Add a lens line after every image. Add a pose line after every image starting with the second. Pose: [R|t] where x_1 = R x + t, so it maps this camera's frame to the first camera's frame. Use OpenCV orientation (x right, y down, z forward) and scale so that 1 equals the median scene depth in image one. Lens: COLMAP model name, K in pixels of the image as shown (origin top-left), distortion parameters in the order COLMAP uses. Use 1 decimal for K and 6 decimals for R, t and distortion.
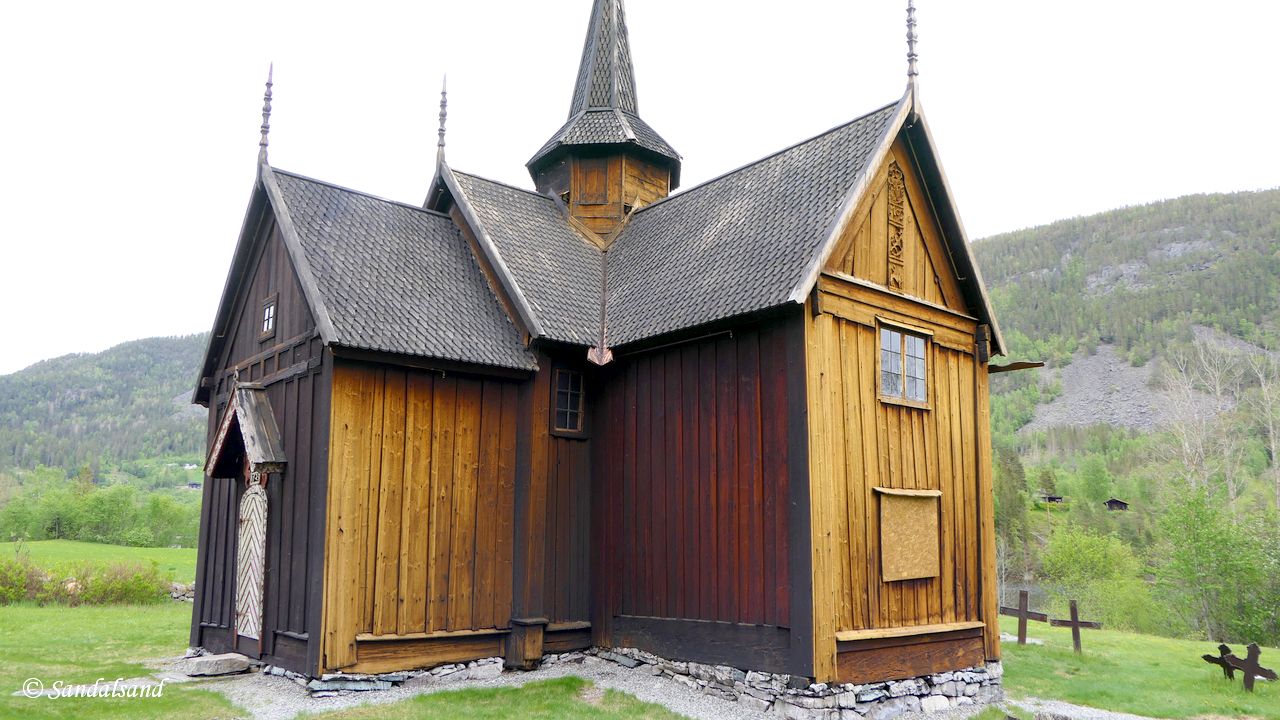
lens RADIAL K [[921.5, 0, 645.5], [0, 921.5, 365.2], [0, 0, 1]] dist [0.039963, 0.002950]
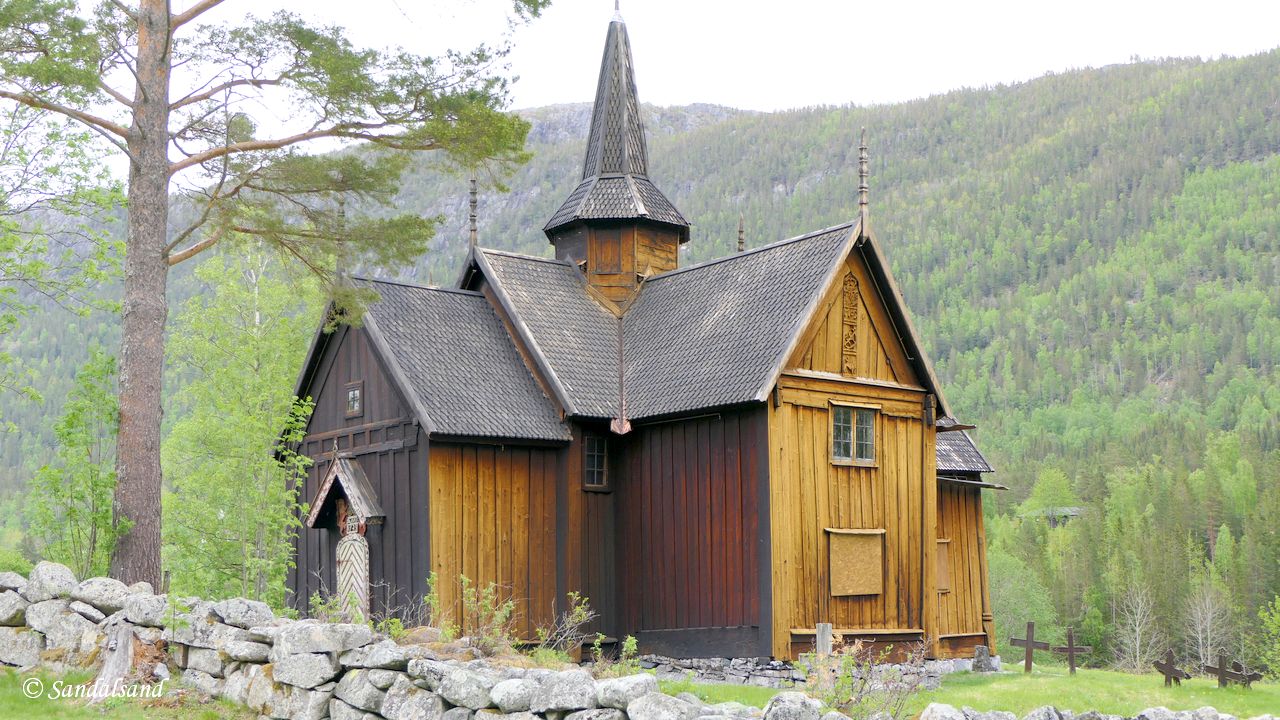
lens RADIAL K [[1823.3, 0, 639.2], [0, 1823.3, 358.3], [0, 0, 1]] dist [0.001608, 0.000000]
pose [[0.999585, -0.019021, -0.021654, 0.032706], [0.019900, 0.998957, 0.041098, -0.213626], [0.020849, -0.041512, 0.998920, -1.535533]]
